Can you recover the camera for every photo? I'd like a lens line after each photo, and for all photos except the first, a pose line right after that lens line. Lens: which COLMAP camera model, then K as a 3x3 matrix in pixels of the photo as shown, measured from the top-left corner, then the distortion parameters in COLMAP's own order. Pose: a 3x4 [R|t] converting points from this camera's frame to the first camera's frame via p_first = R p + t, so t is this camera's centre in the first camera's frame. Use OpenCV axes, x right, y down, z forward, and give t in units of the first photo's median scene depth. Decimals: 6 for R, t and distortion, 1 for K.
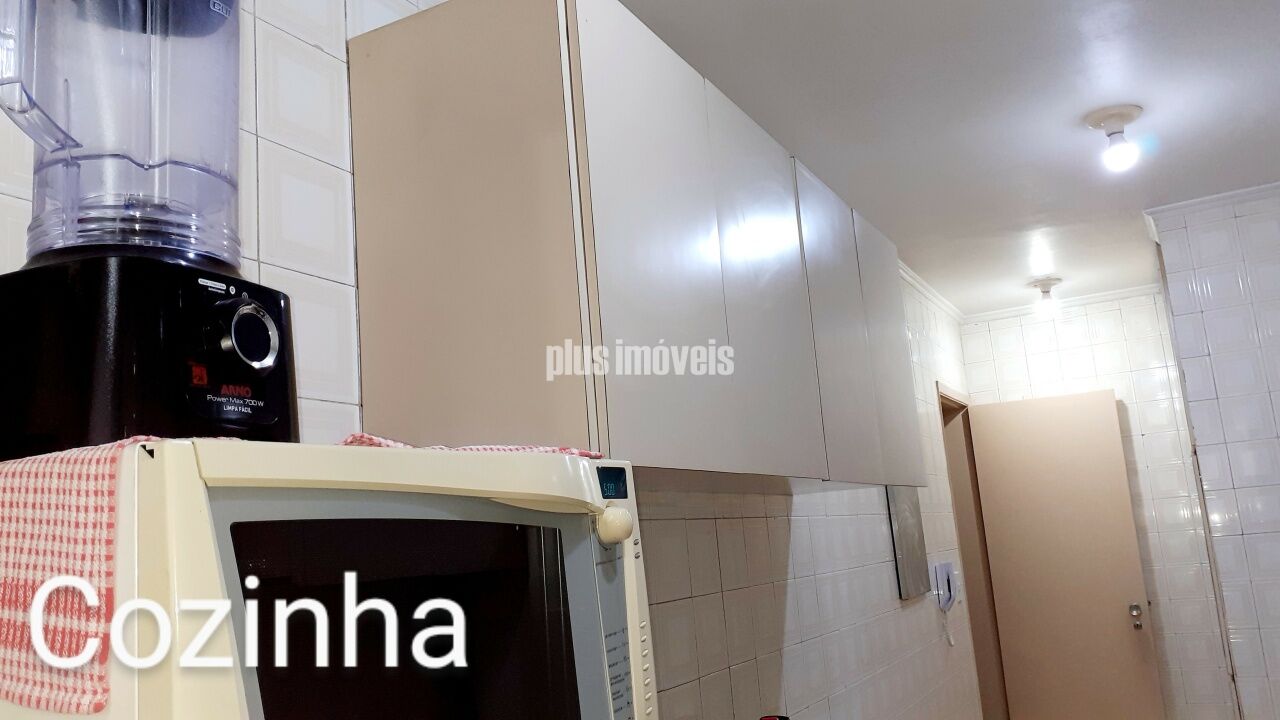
lens RADIAL K [[1021.0, 0, 630.7], [0, 1021.0, 362.6], [0, 0, 1]] dist [0.063236, -0.118314]
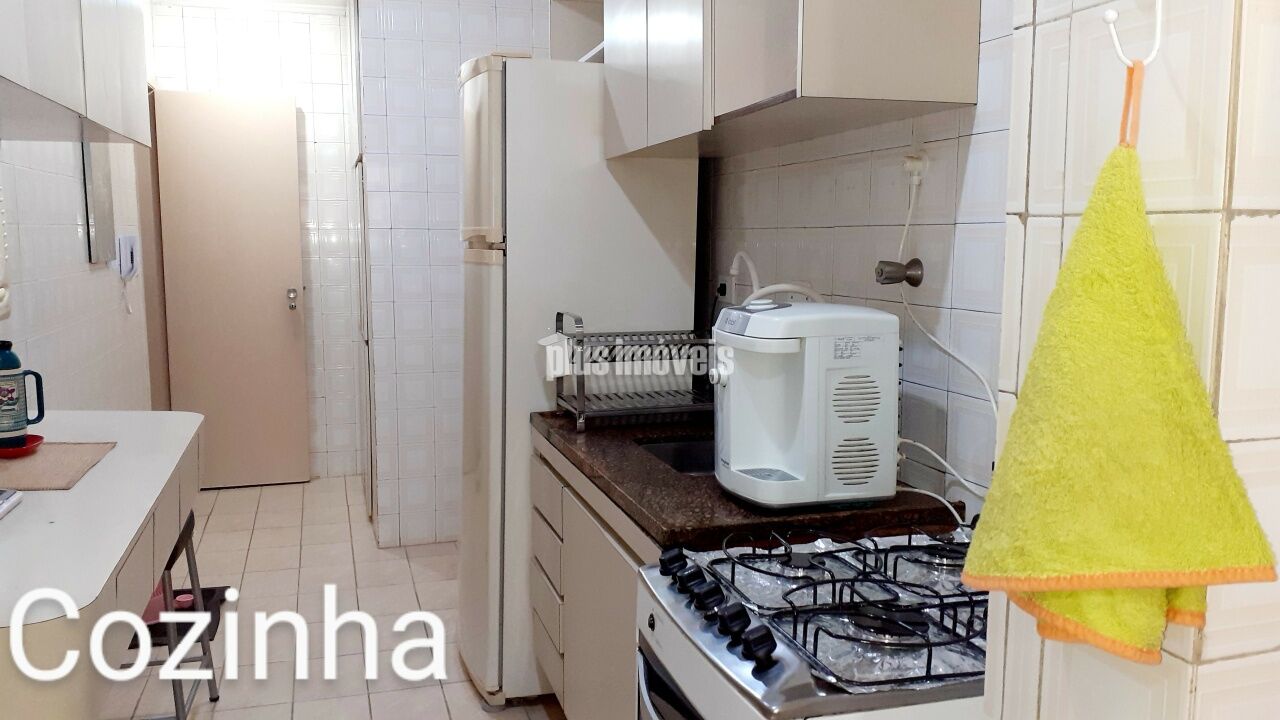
lens RADIAL K [[1021.0, 0, 645.5], [0, 1021.0, 369.6], [0, 0, 1]] dist [0.063236, -0.118314]
pose [[0.697117, -0.013525, 0.716830, -0.065907], [-0.186627, 0.961932, 0.199644, 0.017390], [-0.692242, -0.272955, 0.668054, -0.076155]]
